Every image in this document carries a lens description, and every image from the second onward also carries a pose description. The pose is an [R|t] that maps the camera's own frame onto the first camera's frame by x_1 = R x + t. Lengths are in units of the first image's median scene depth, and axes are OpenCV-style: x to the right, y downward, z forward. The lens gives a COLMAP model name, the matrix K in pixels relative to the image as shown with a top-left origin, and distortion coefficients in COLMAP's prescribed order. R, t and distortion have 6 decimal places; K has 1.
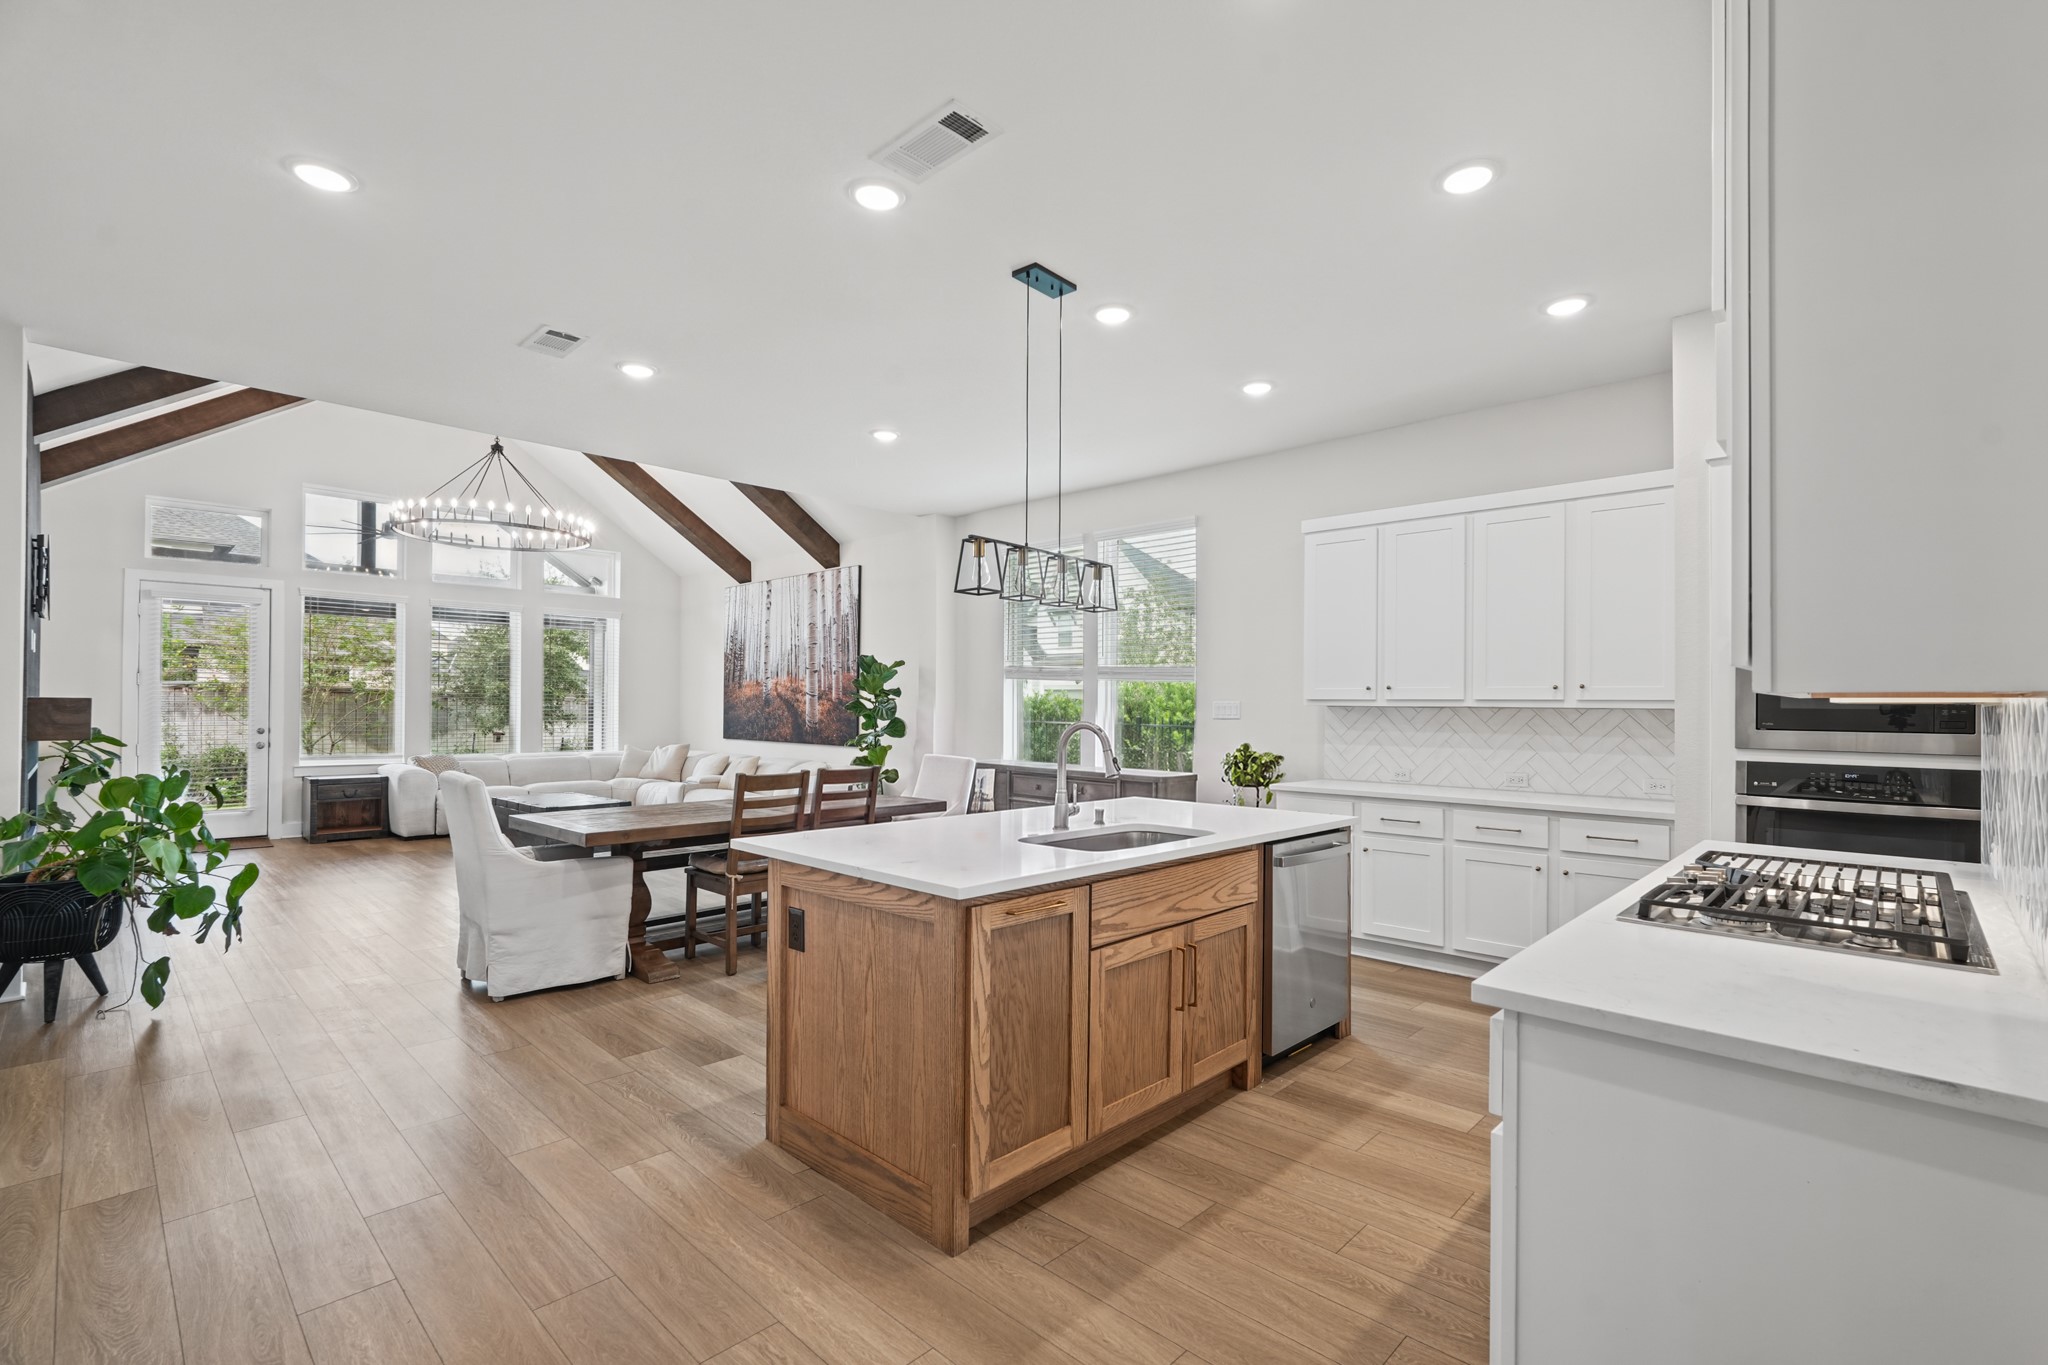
lens RADIAL K [[912.6, 0, 1025.5], [0, 912.6, 701.7], [0, 0, 1]] dist [-0.000395, 0.000451]
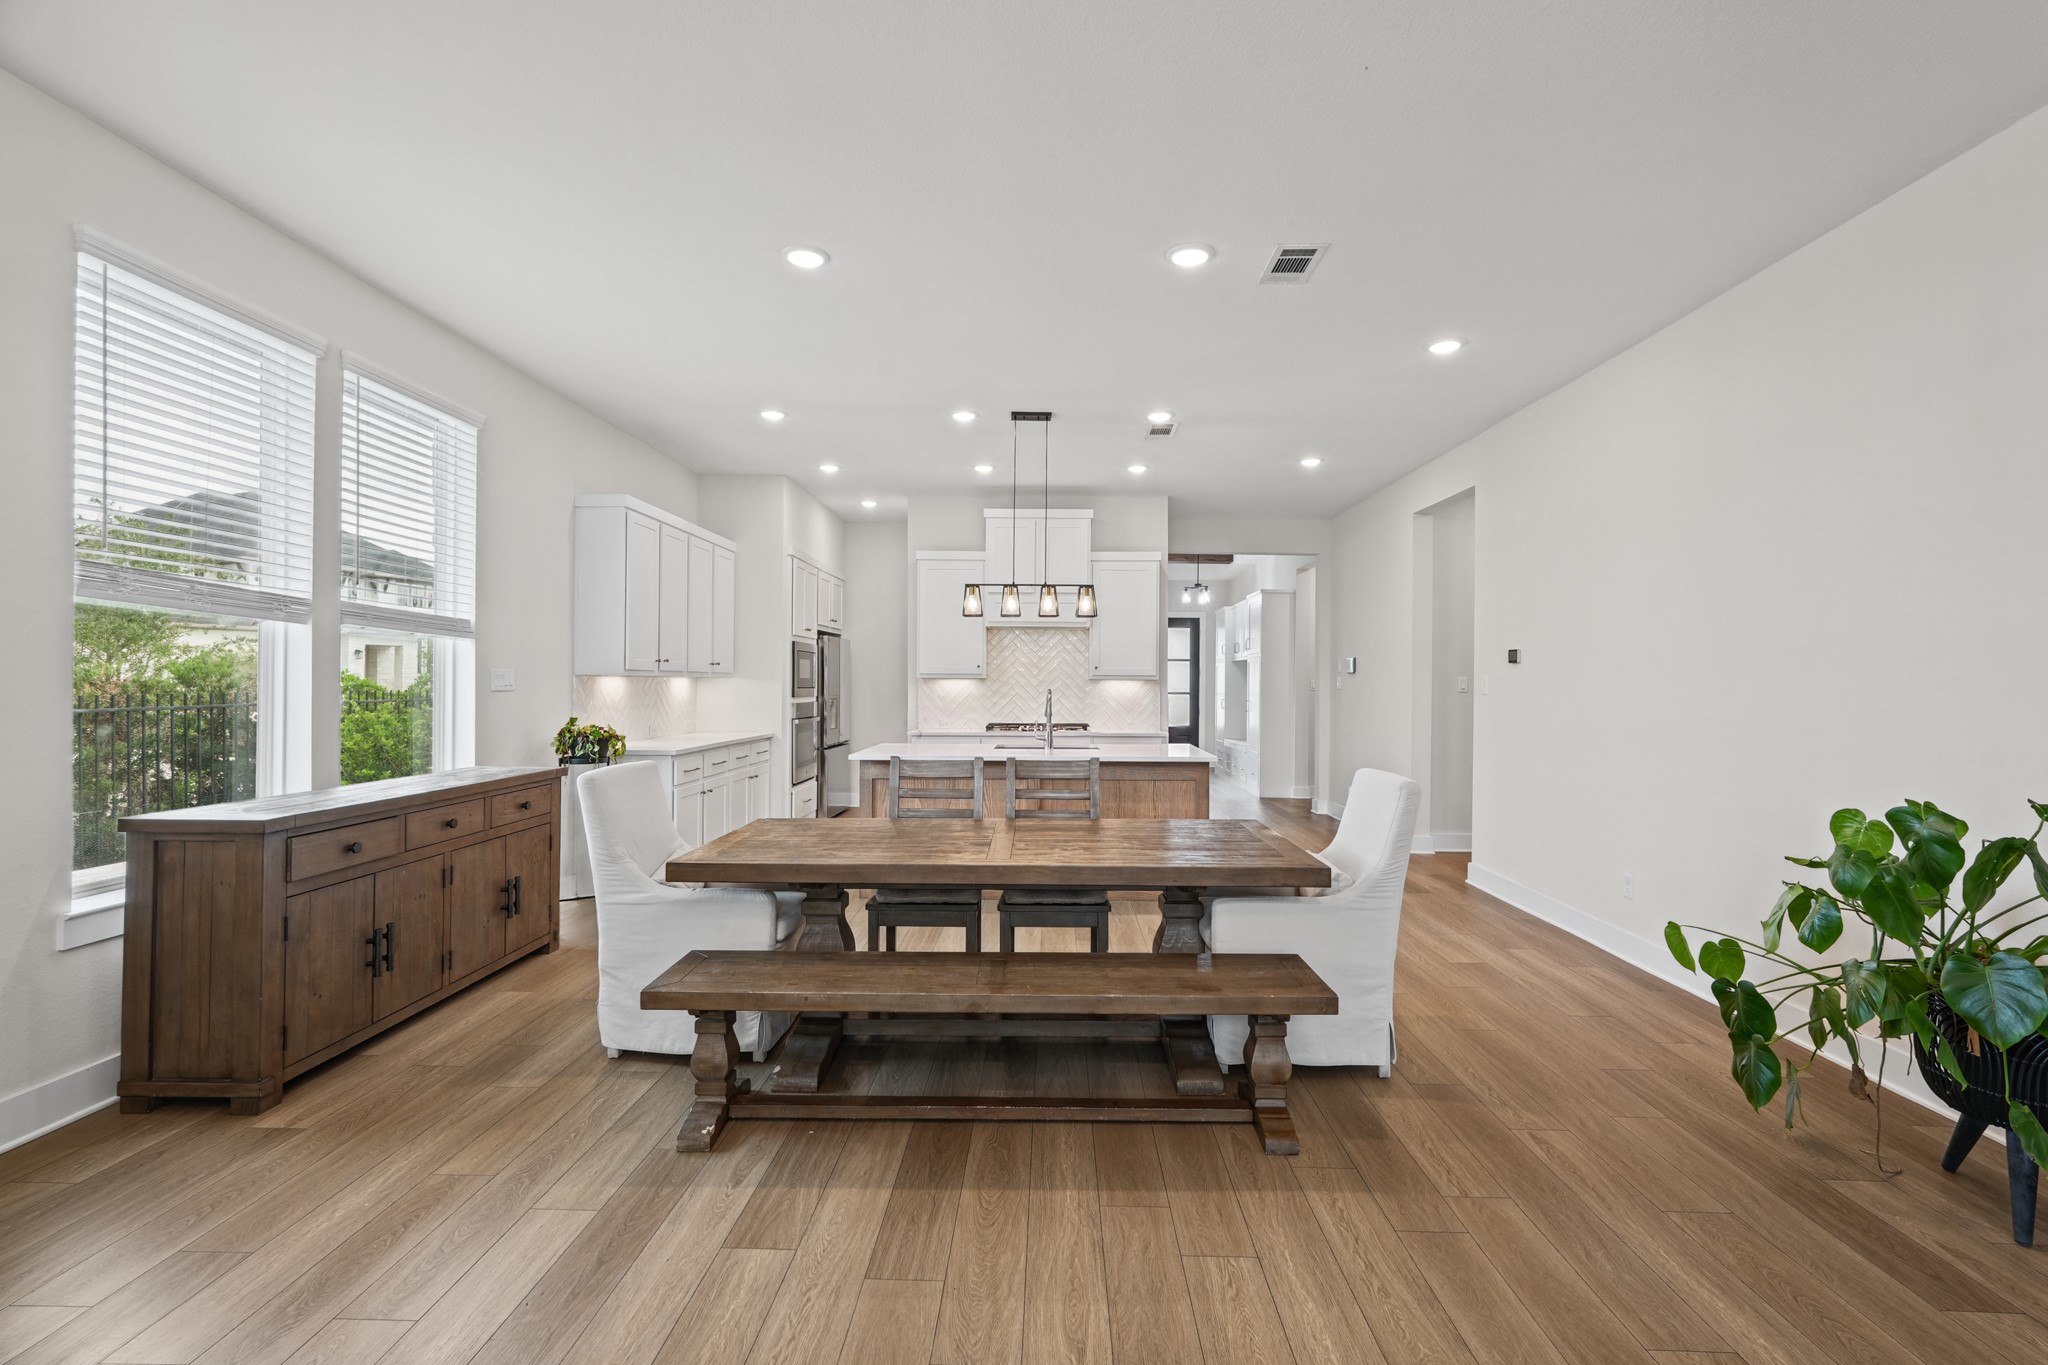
lens RADIAL K [[919.5, 0, 1039.9], [0, 919.5, 681.7], [0, 0, 1]] dist [-0.020764, 0.012755]
pose [[-0.683542, -0.013731, 0.729782, -0.794408], [-0.017901, 0.999838, 0.002045, 0.001214], [-0.729692, -0.011666, -0.683677, 1.417609]]
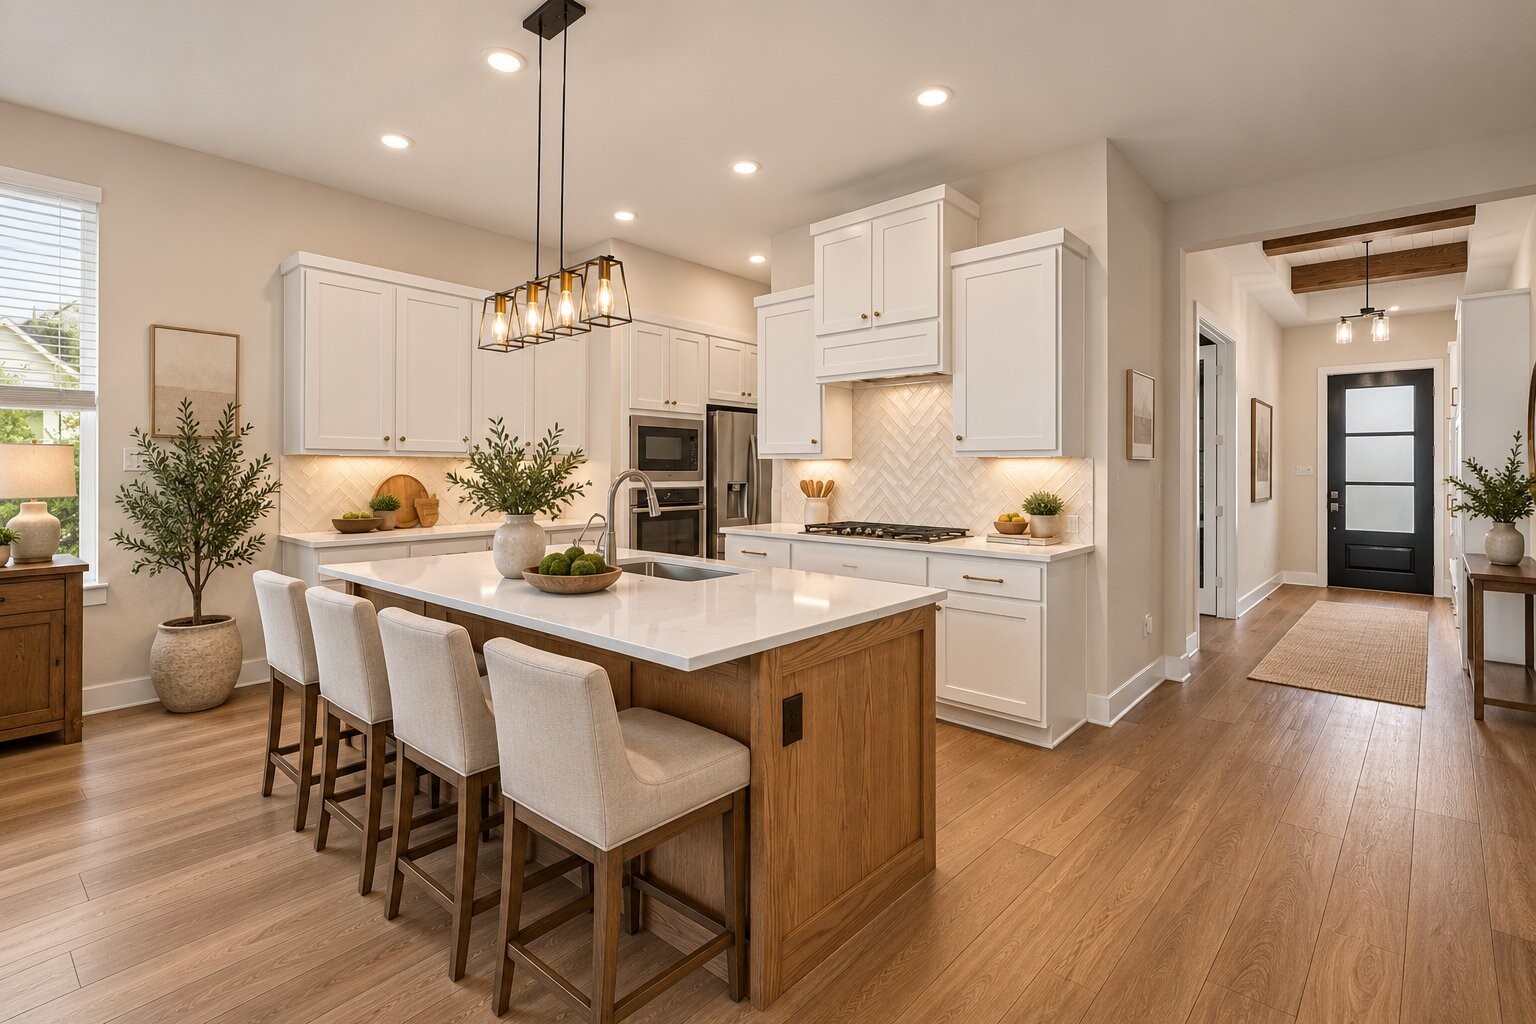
lens RADIAL K [[734.4, 0, 763.7], [0, 734.4, 460.4], [0, 0, 1]] dist [-0.019915, 0.000257]
pose [[-0.037210, 0.001320, 0.999307, -0.482340], [-0.010481, 0.999944, -0.001711, 0.004624], [-0.999252, -0.010537, -0.037195, 0.529511]]
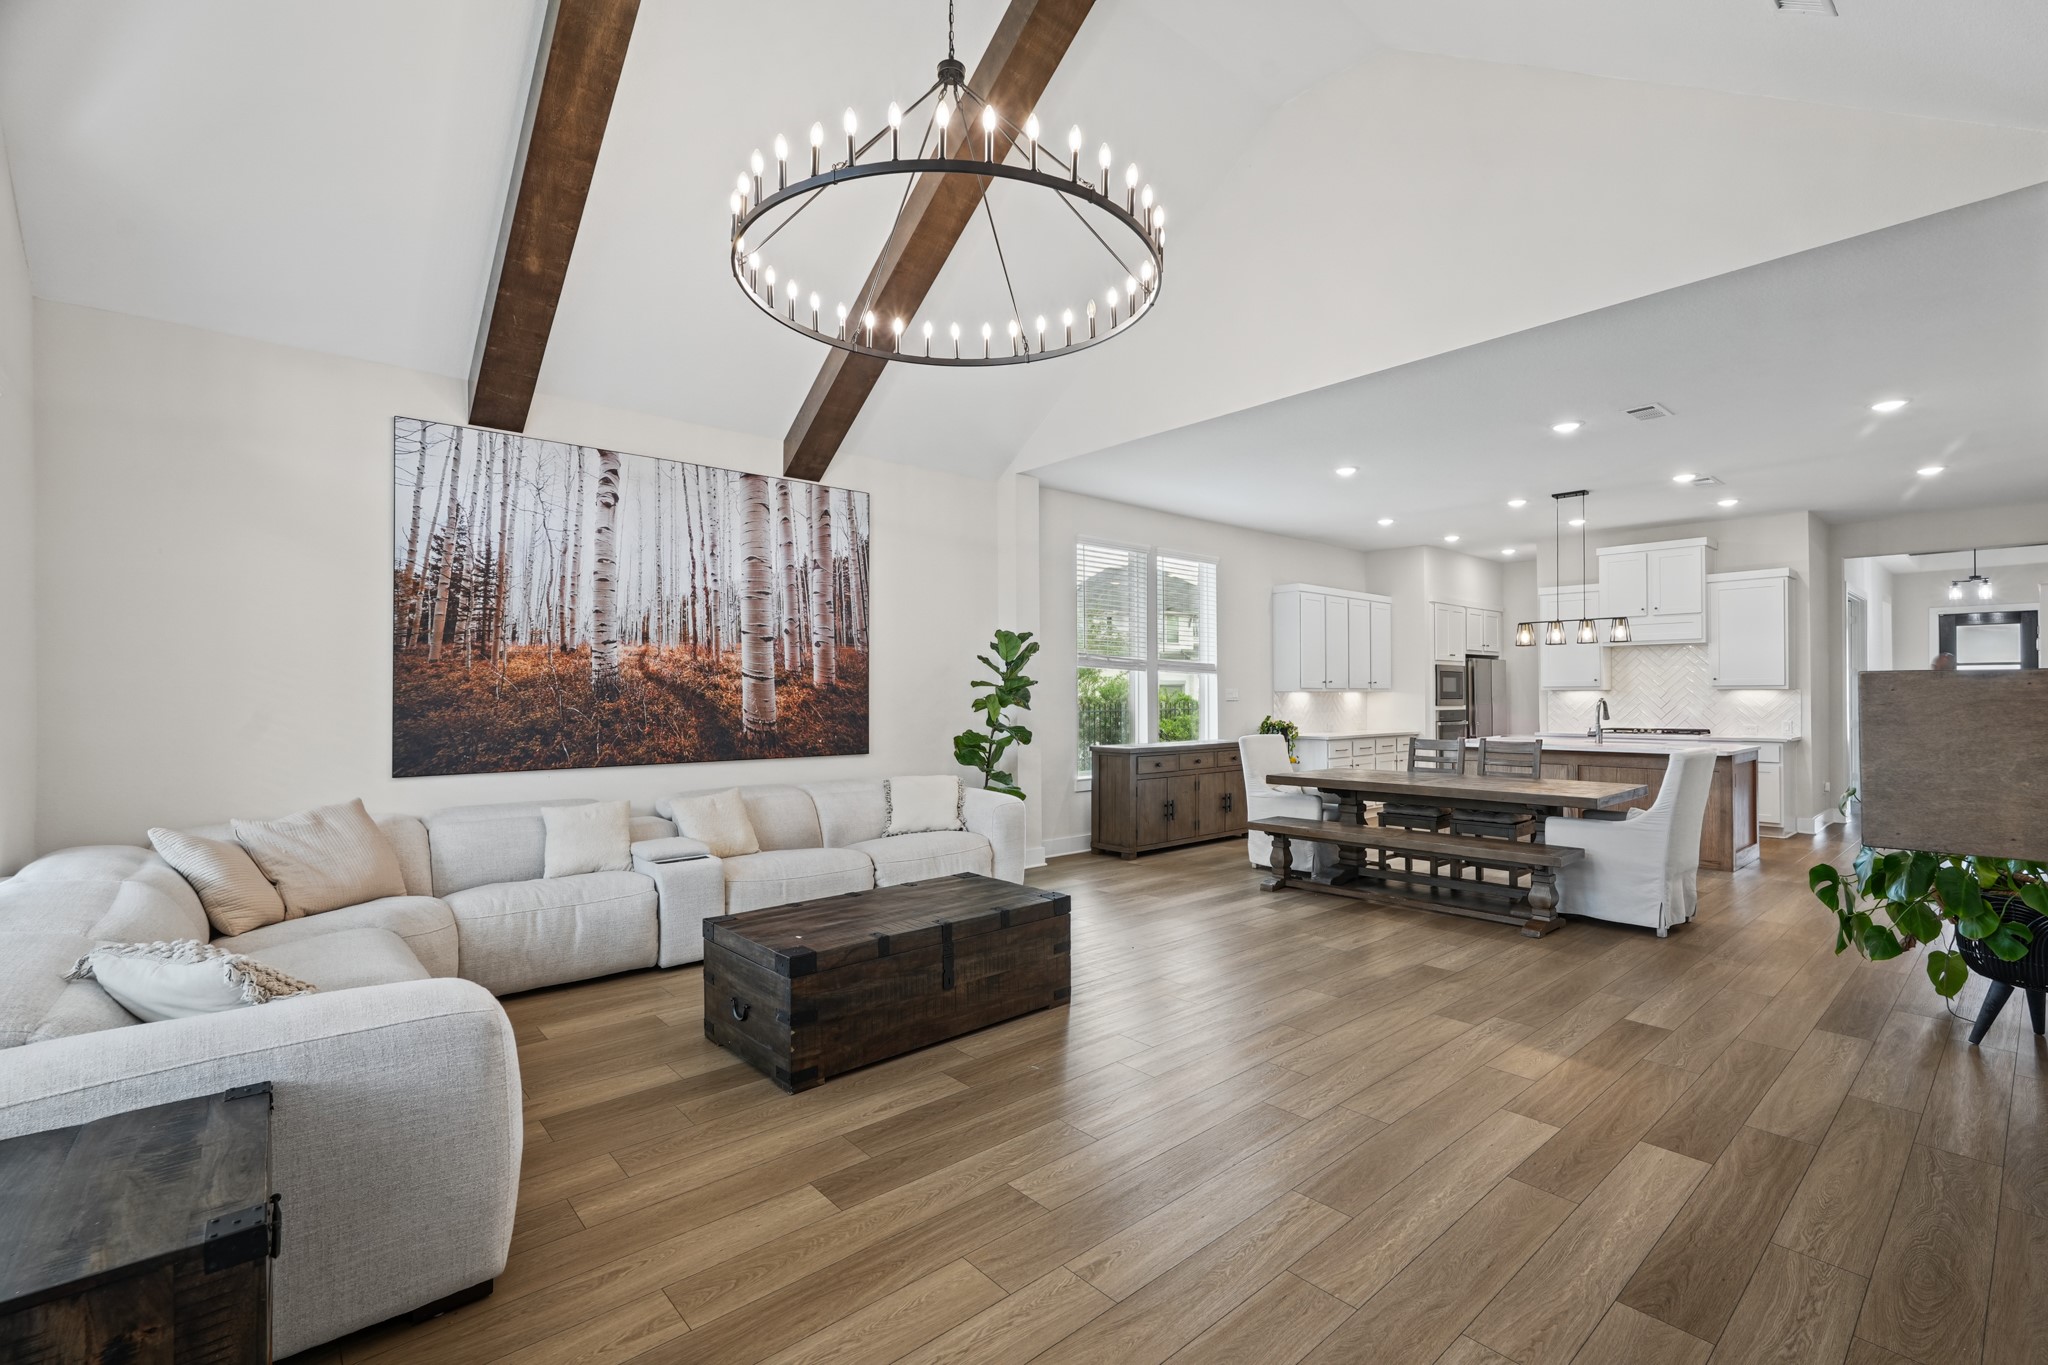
lens RADIAL K [[925.3, 0, 1033.5], [0, 925.3, 688.6], [0, 0, 1]] dist [-0.003965, 0.000047]
pose [[0.074628, -0.001748, 0.997210, -1.525637], [-0.002358, 0.999995, 0.001929, -0.003350], [-0.997209, -0.002495, 0.074624, 1.424880]]
